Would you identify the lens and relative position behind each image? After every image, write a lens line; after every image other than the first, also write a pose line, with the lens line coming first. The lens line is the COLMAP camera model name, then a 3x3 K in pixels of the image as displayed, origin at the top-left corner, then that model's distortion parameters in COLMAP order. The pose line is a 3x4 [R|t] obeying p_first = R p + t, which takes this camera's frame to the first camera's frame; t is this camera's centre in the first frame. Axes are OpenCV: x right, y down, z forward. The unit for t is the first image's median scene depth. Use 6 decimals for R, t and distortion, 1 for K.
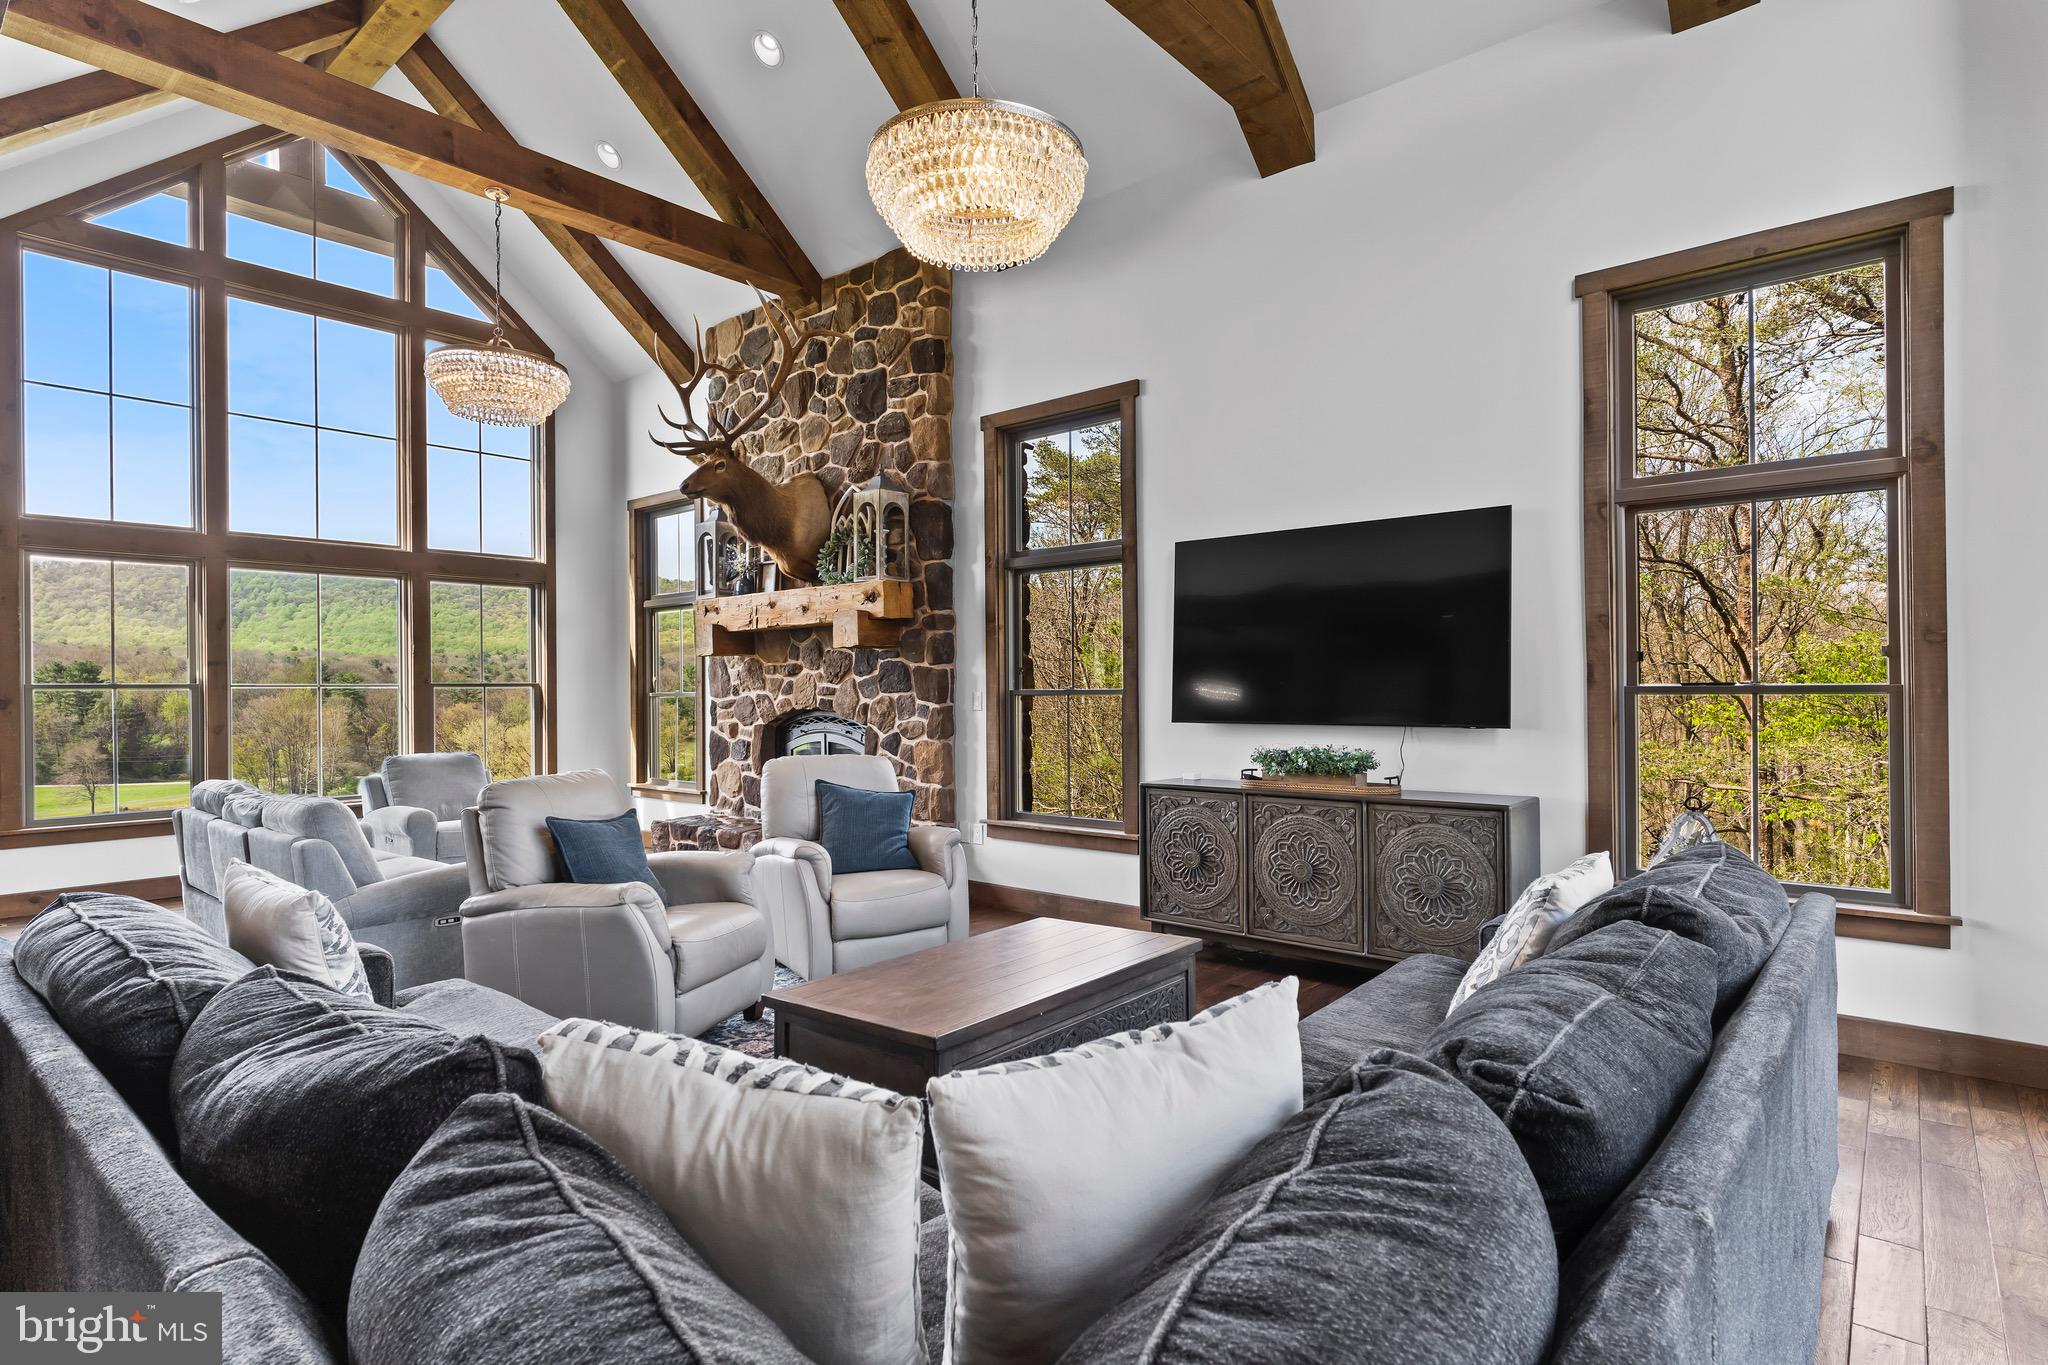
lens RADIAL K [[1056.0, 0, 1017.0], [0, 1056.0, 678.2], [0, 0, 1]] dist [-0.007772, 0.003218]
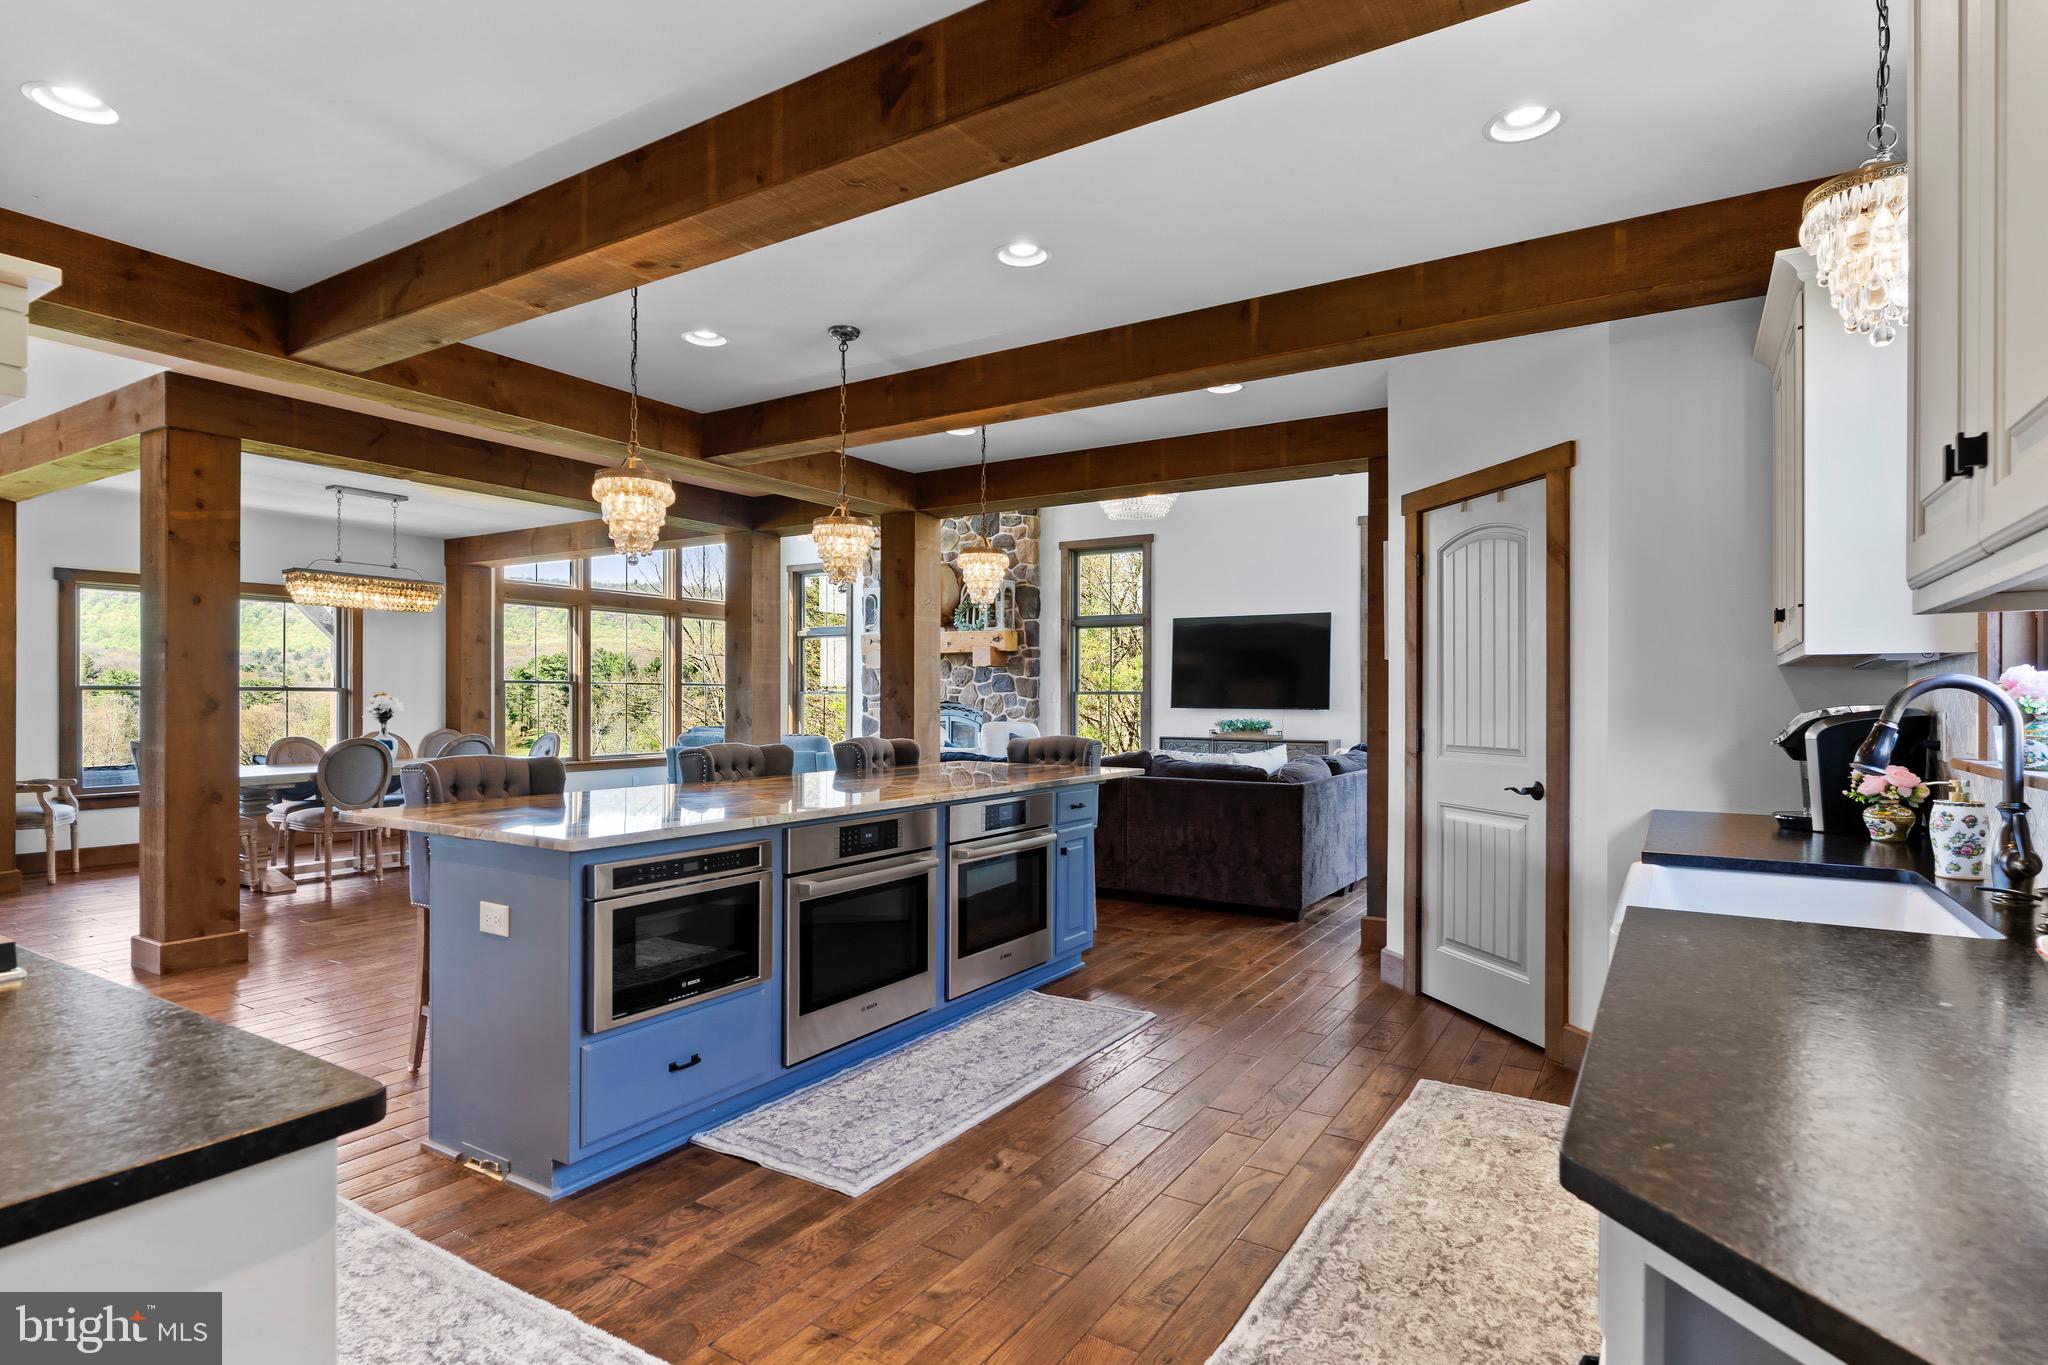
lens RADIAL K [[1056.0, 0, 1019.5], [0, 1056.0, 694.7], [0, 0, 1]] dist [-0.007772, 0.003218]
pose [[0.988234, 0.013919, 0.152318, -0.364395], [-0.014803, 0.999880, 0.004666, 0.009282], [-0.152235, -0.006866, 0.988321, -0.773155]]
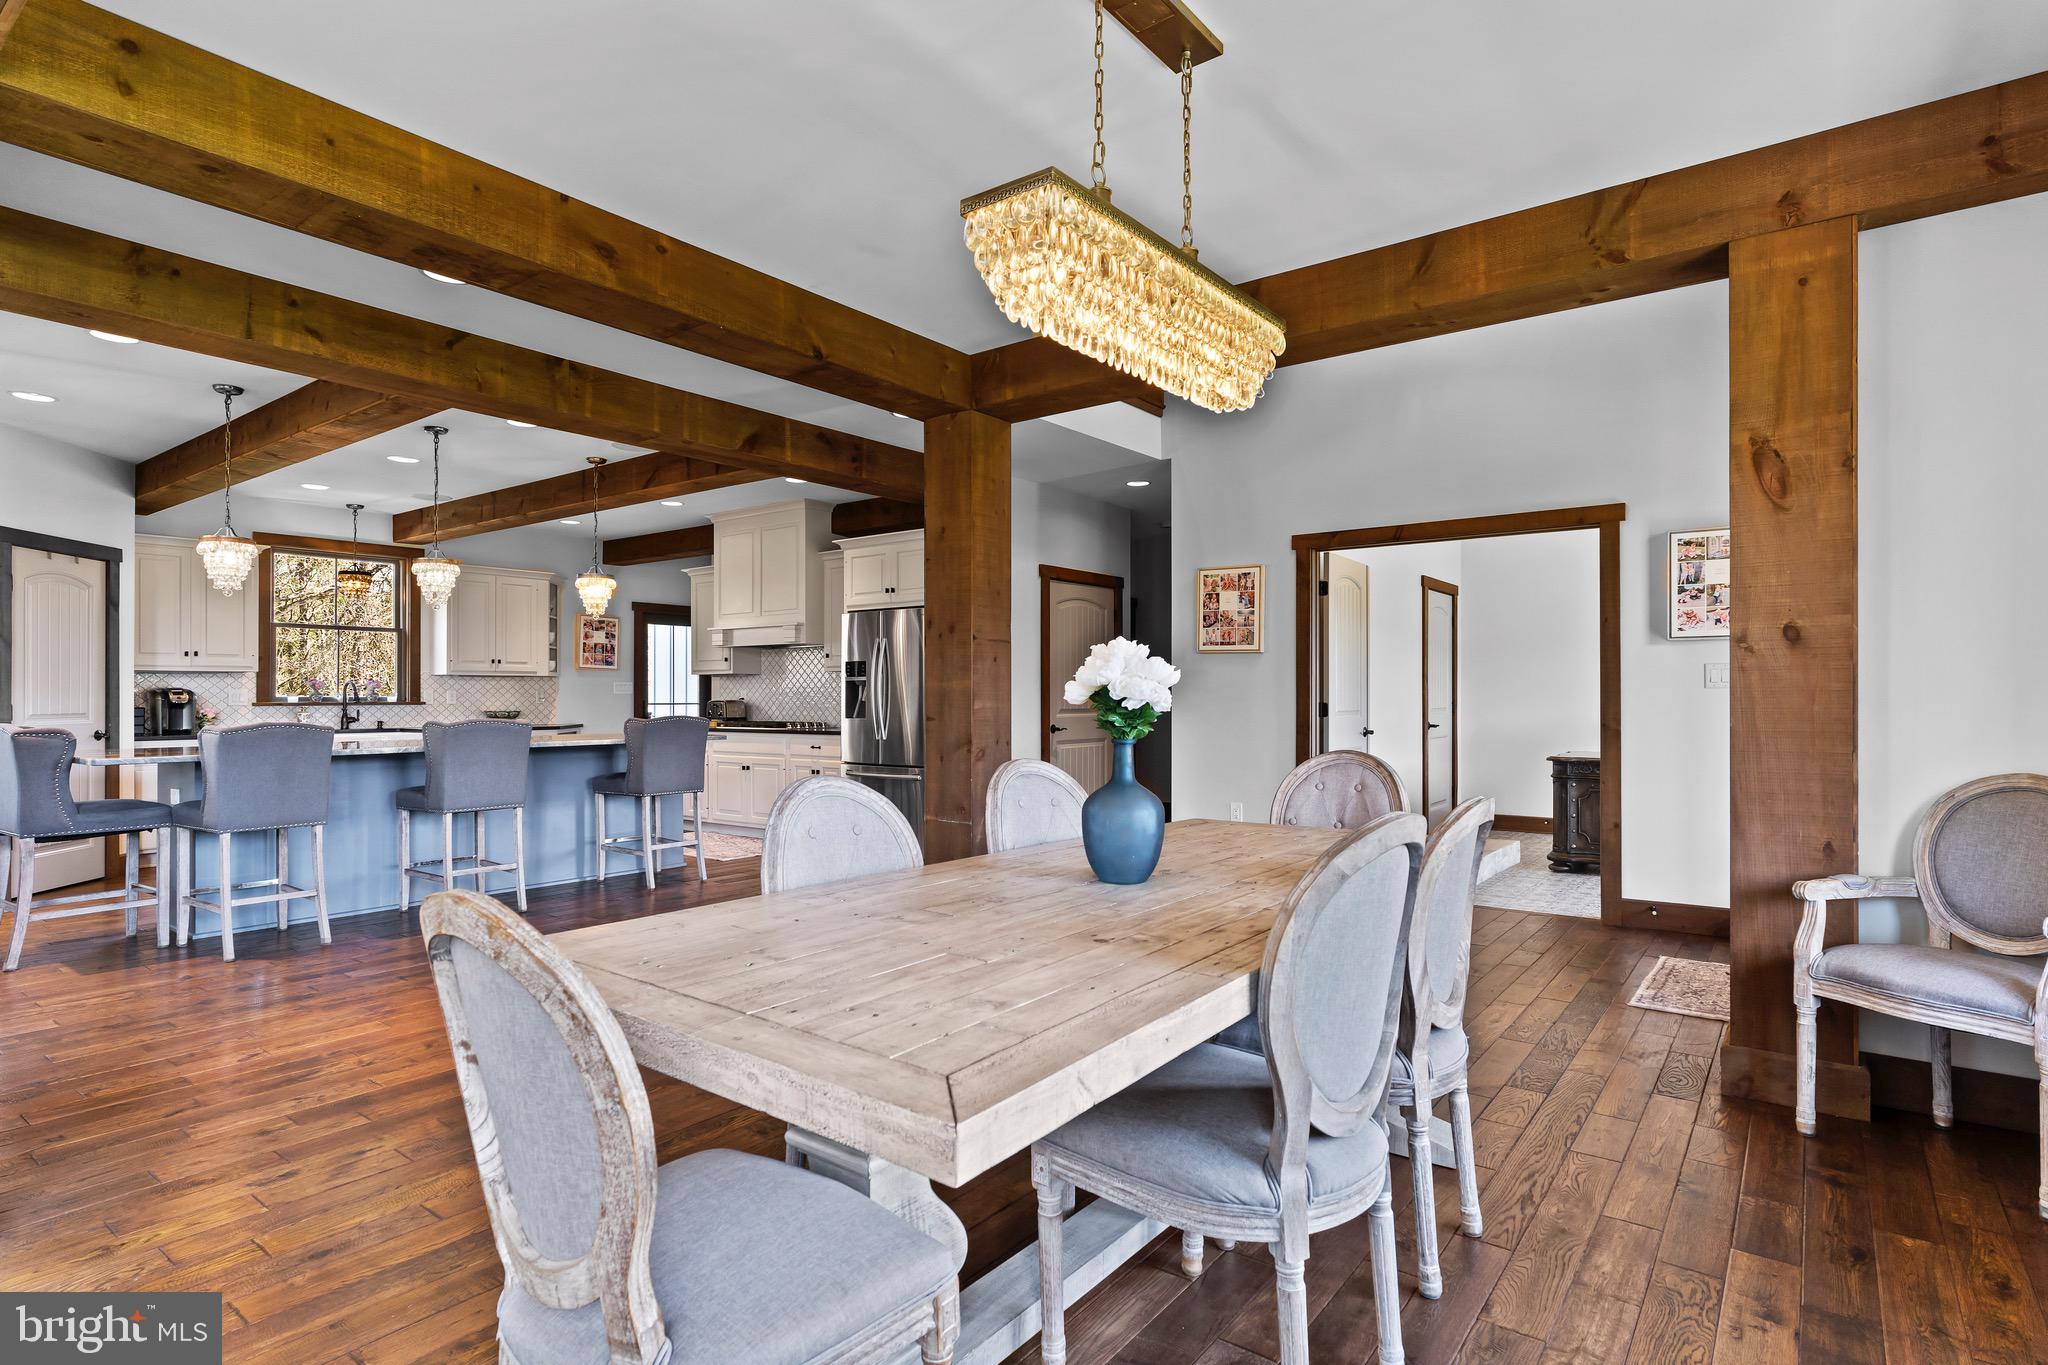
lens RADIAL K [[1056.0, 0, 1026.7], [0, 1056.0, 698.3], [0, 0, 1]] dist [-0.007772, 0.003218]
pose [[-0.997890, 0.013724, -0.063461, -0.817602], [0.014197, 0.999875, -0.007014, 0.043261], [0.063357, -0.007901, -0.997960, 0.780621]]
